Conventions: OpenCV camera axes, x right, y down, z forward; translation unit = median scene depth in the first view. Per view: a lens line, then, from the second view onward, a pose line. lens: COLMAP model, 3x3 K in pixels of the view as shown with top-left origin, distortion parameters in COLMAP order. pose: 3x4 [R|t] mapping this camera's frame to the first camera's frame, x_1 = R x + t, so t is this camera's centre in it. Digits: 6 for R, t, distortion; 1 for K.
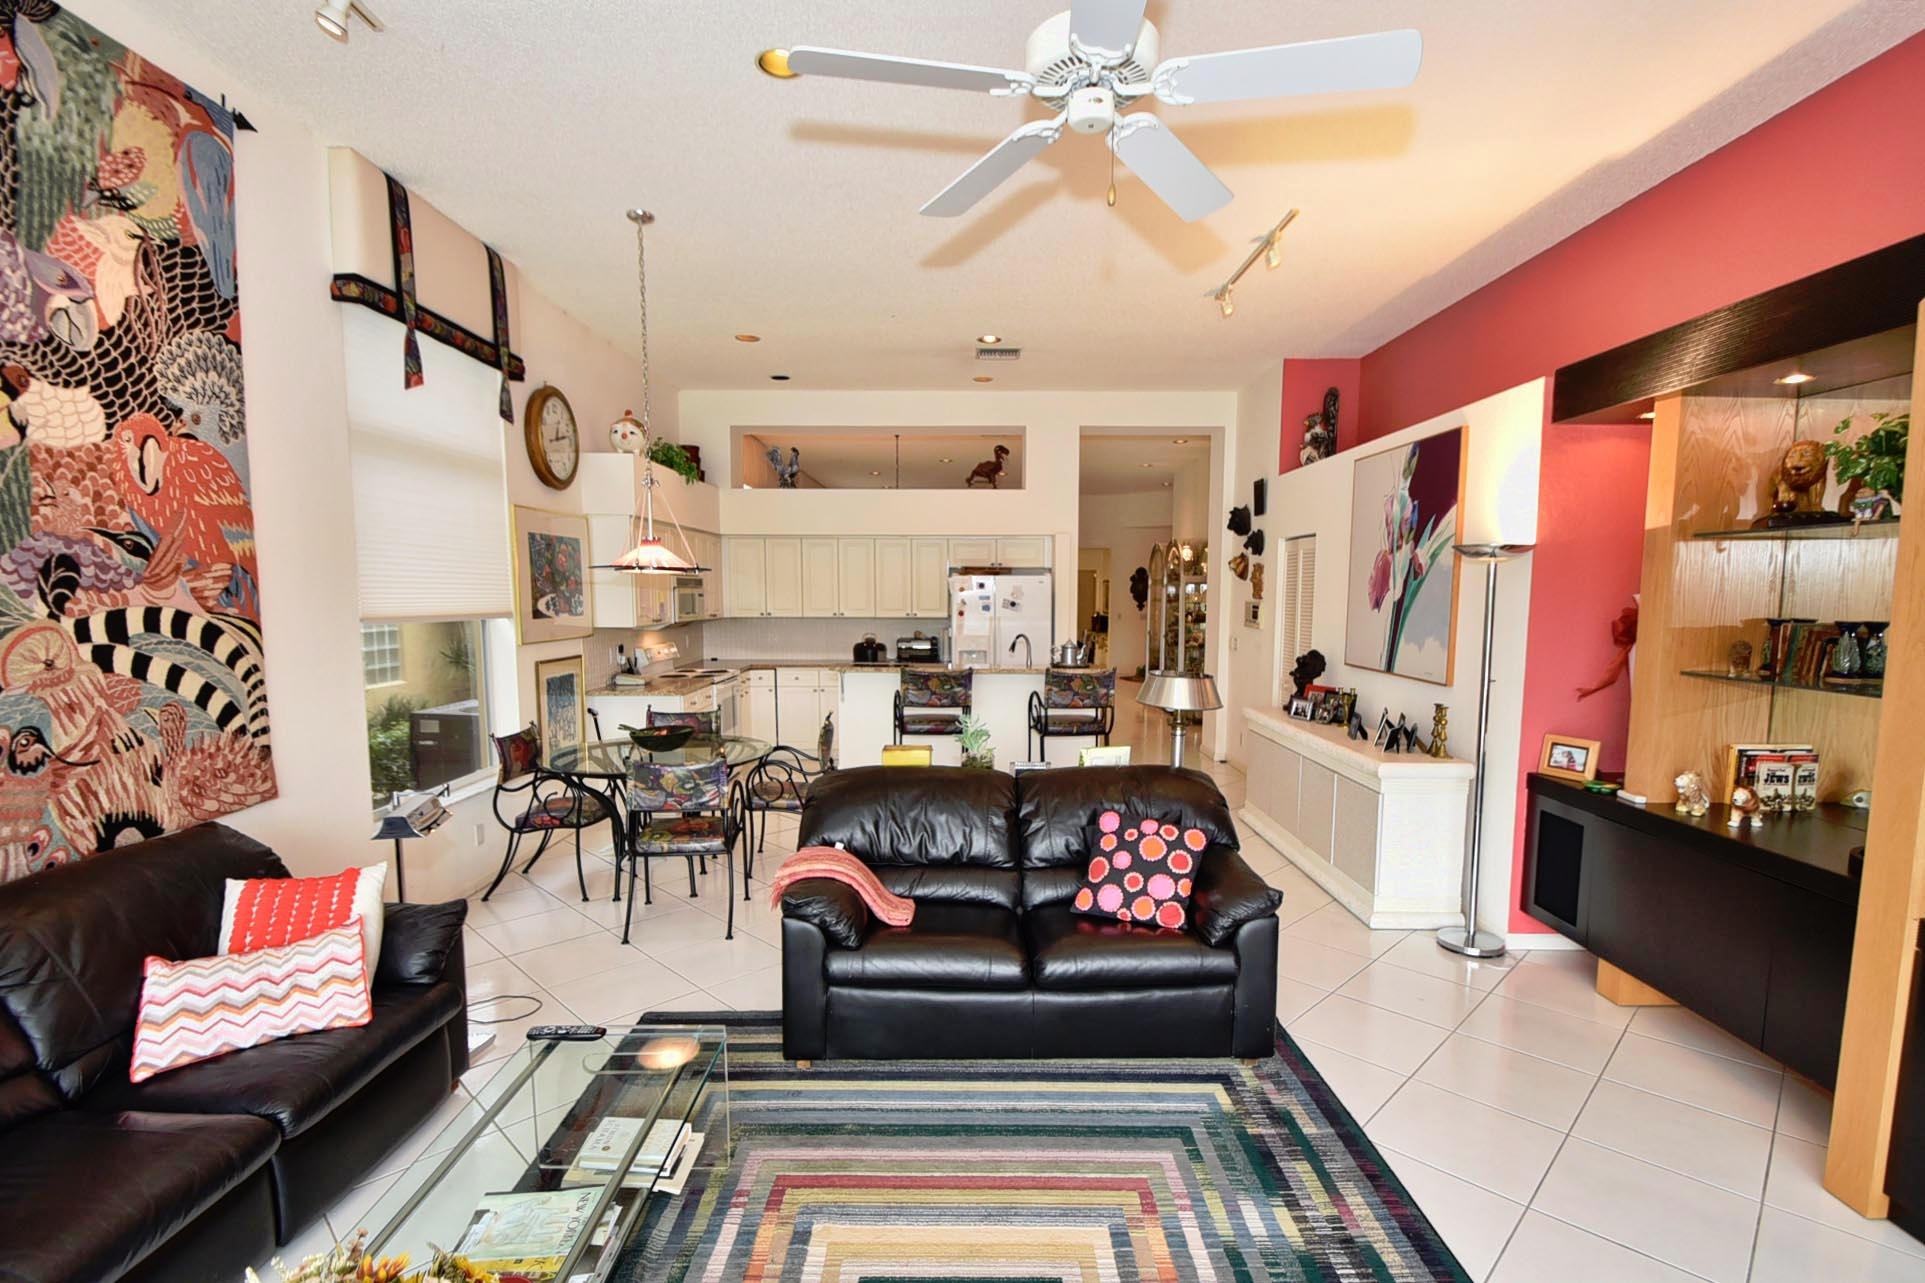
lens RADIAL K [[912.1, 0, 967.4], [0, 912.1, 680.4], [0, 0, 1]] dist [-0.002121, -0.010594]
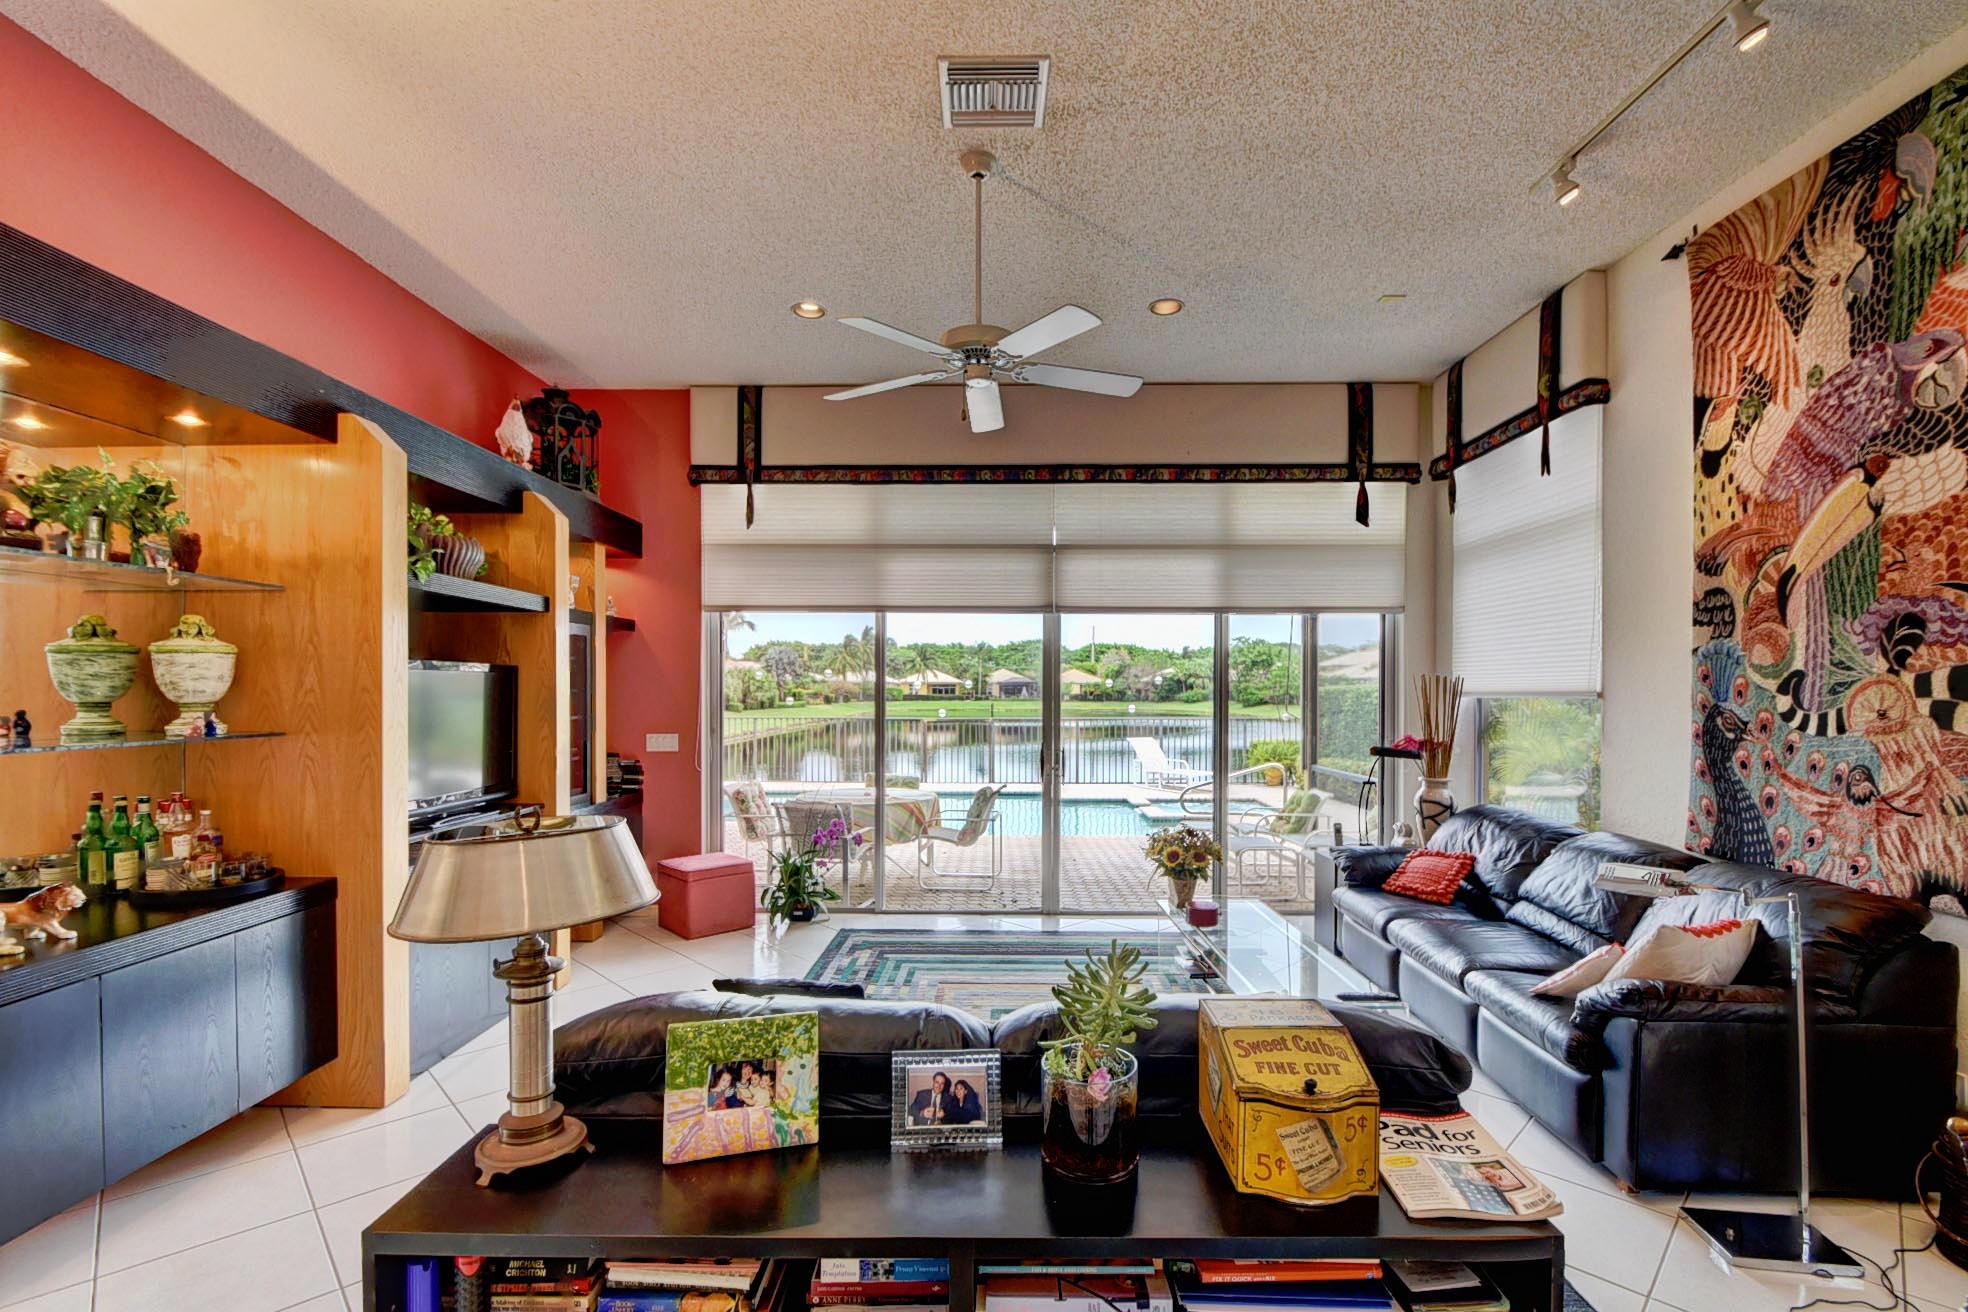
lens RADIAL K [[860.9, 0, 987.8], [0, 860.9, 698.3], [0, 0, 1]] dist [0.016830, -0.016444]
pose [[-0.999907, -0.004340, 0.012896, 0.063830], [-0.002951, 0.994377, 0.105855, -0.128719], [-0.013283, 0.105807, -0.994298, 1.816926]]
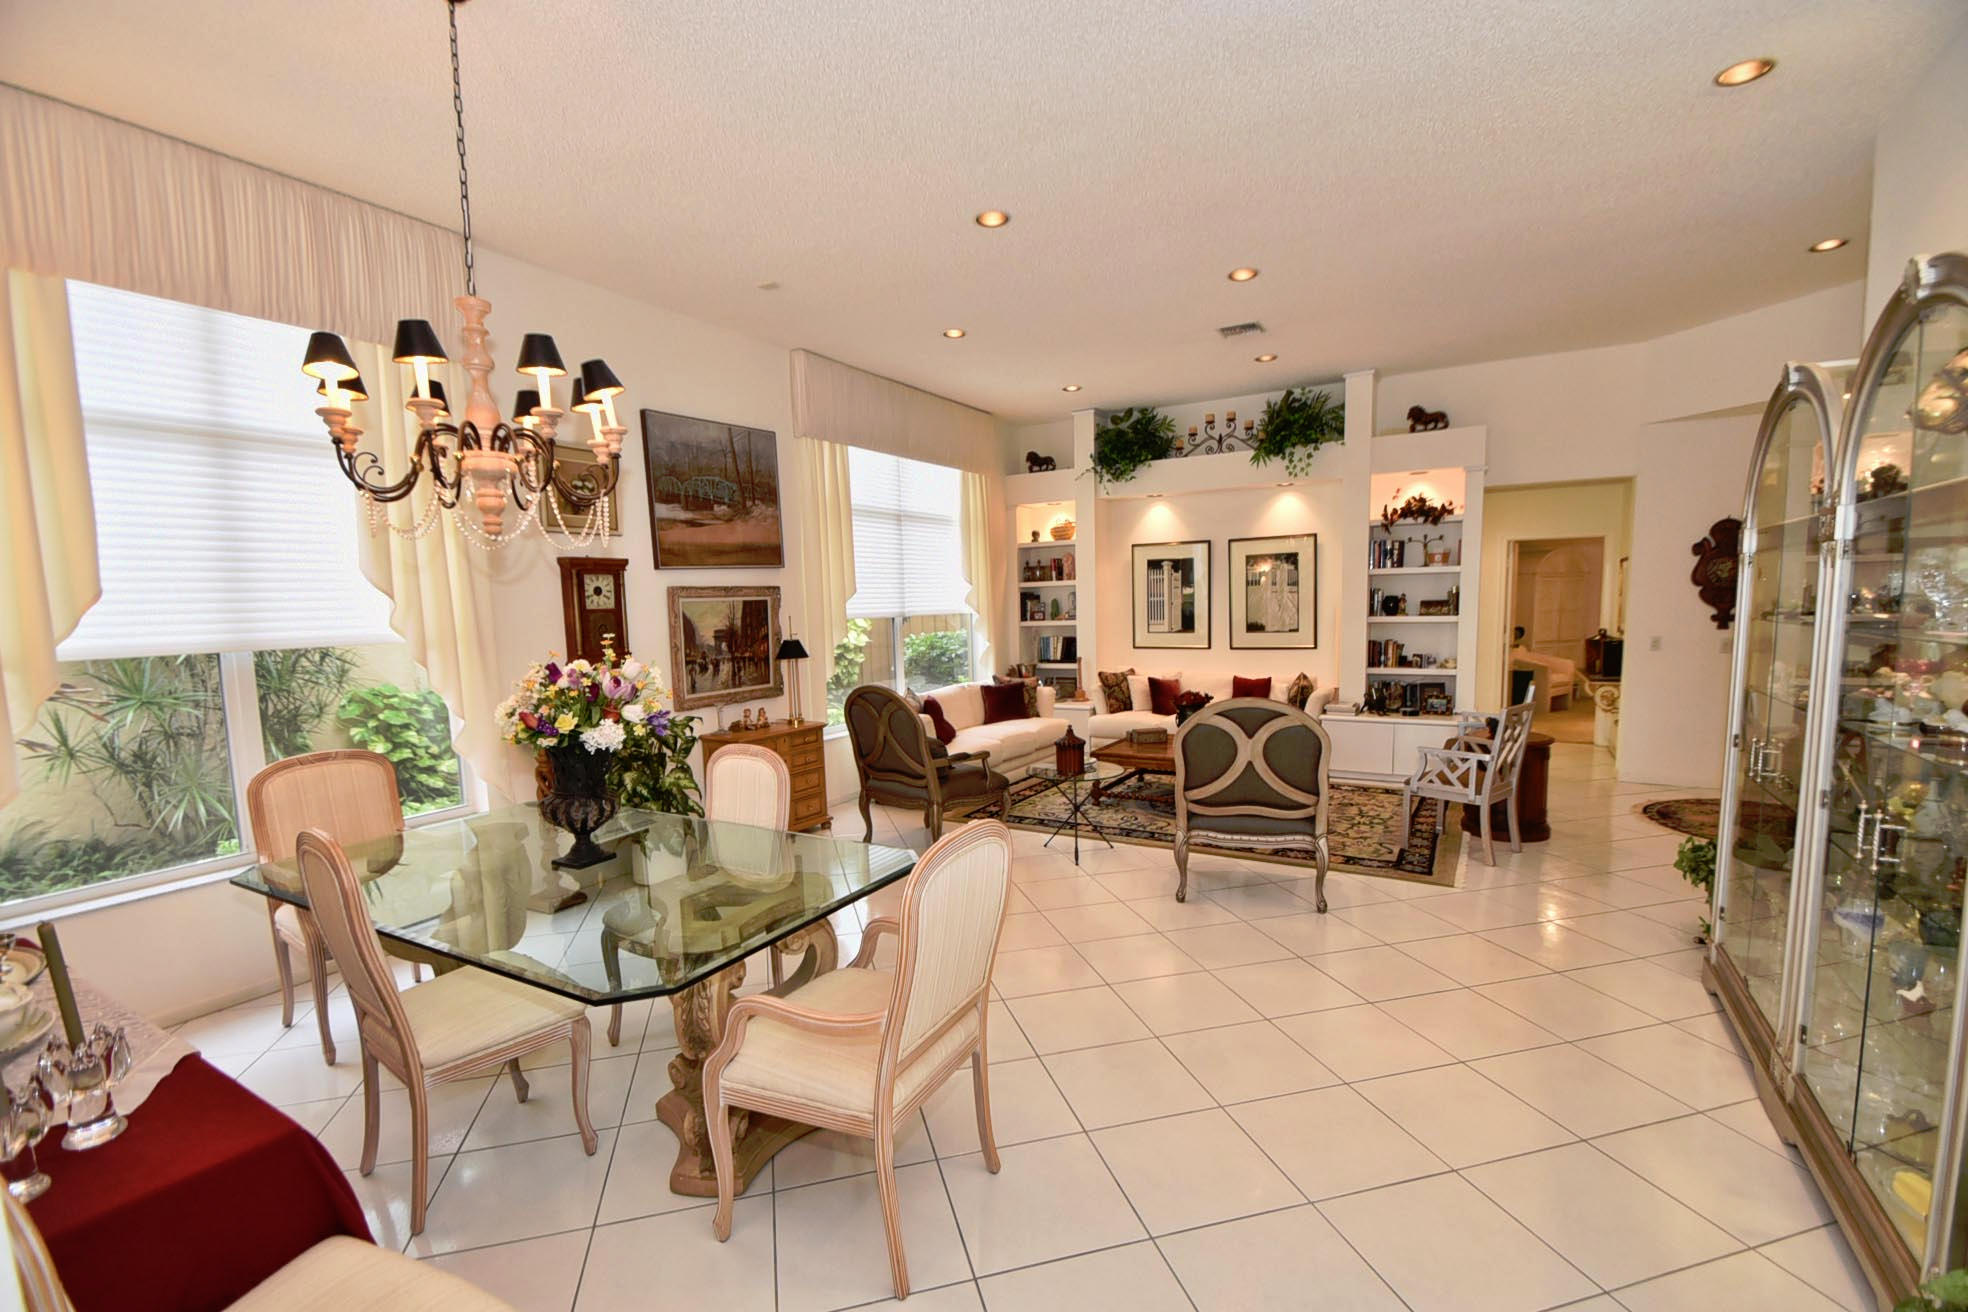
lens RADIAL K [[873.0, 0, 993.1], [0, 873.0, 692.4], [0, 0, 1]] dist [-0.000820, -0.000445]
pose [[0.864314, 0.030028, -0.502056, 0.645259], [-0.022729, 0.999528, 0.020652, -0.300307], [0.502440, -0.006438, 0.864588, 3.103121]]
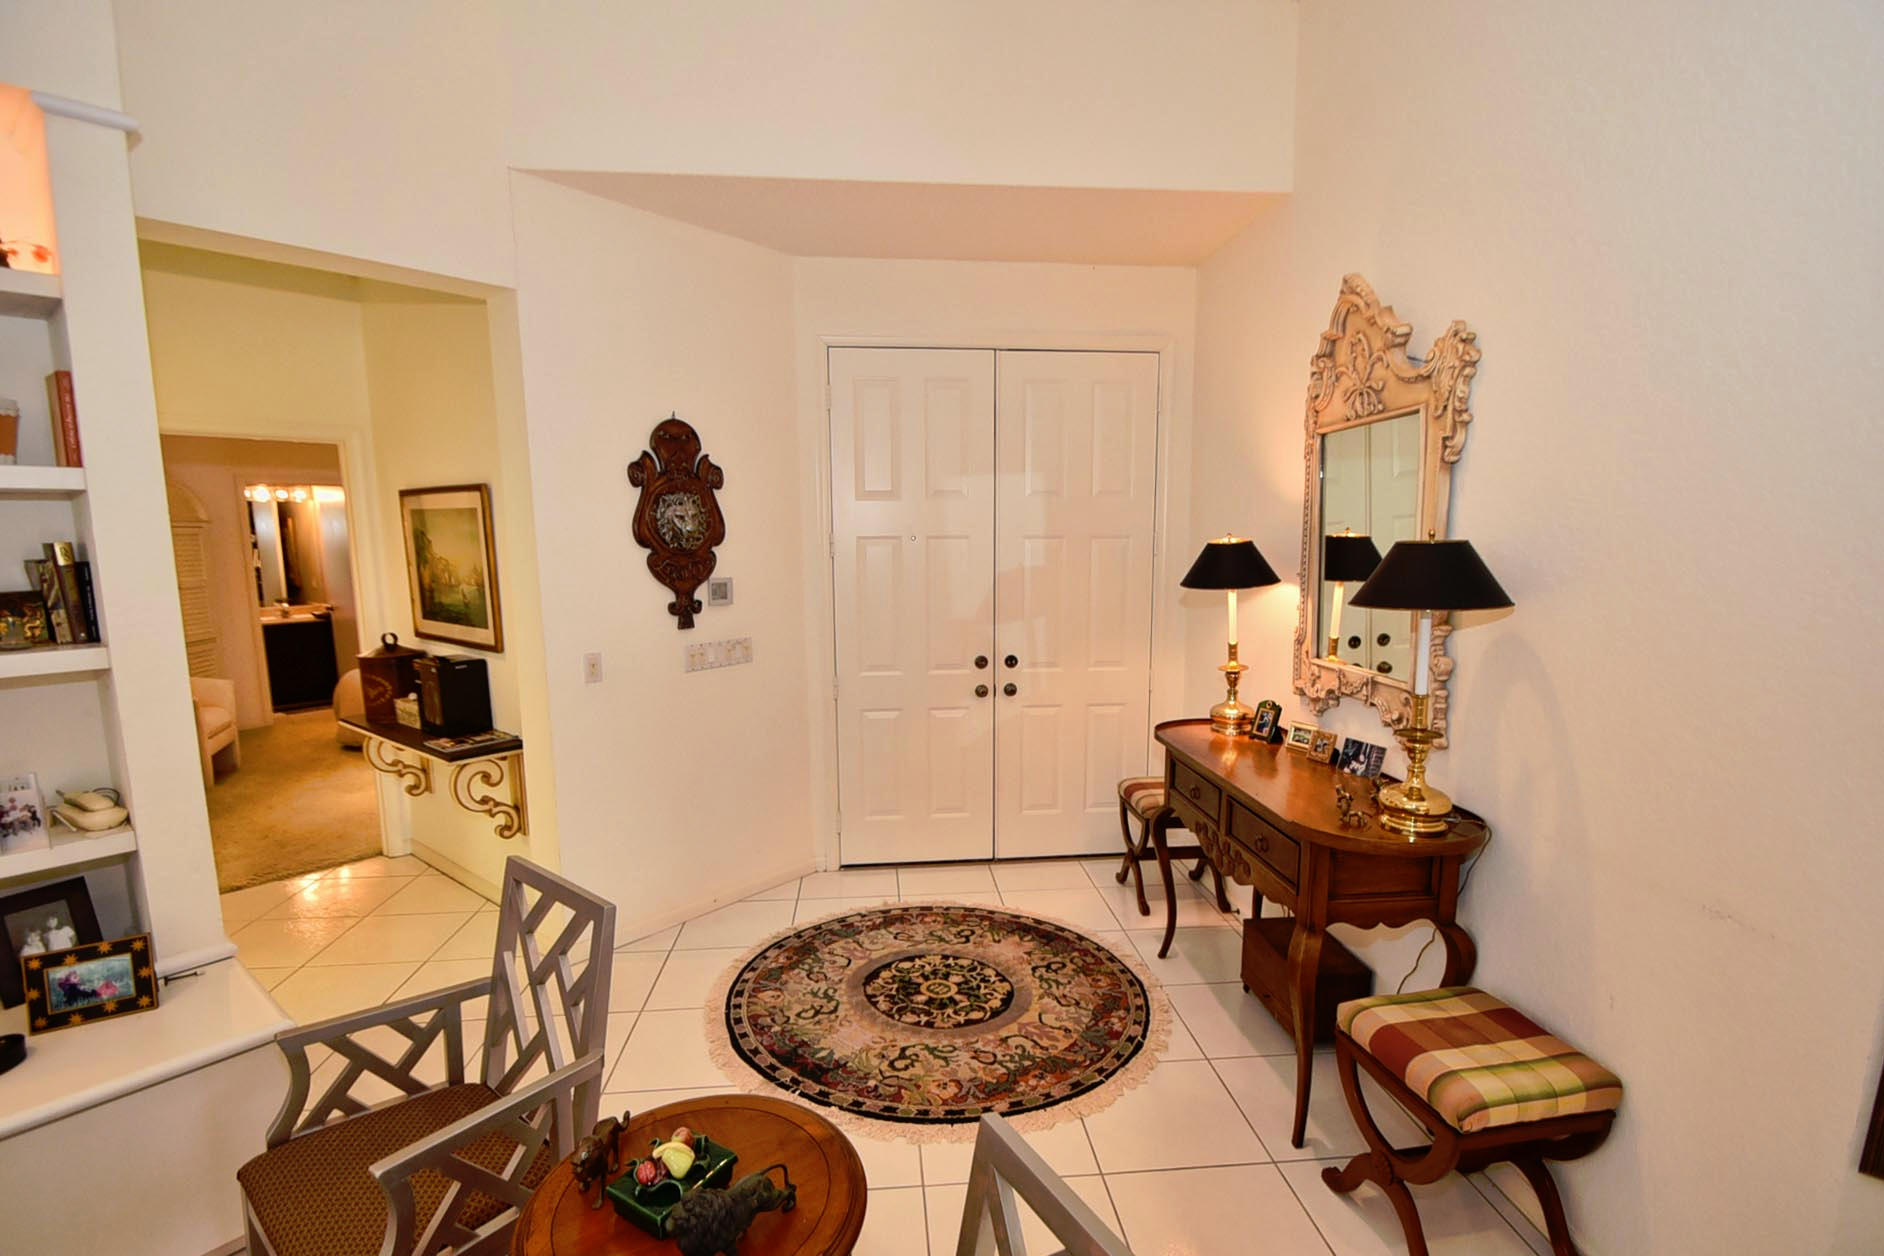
lens RADIAL K [[894.5, 0, 943.3], [0, 894.5, 668.5], [0, 0, 1]] dist [-0.000285, -0.000637]
pose [[0.652555, -0.122907, 0.747707, 0.444246], [0.086080, 0.992394, 0.088003, -0.478450], [-0.752836, 0.006936, 0.658171, 4.861260]]
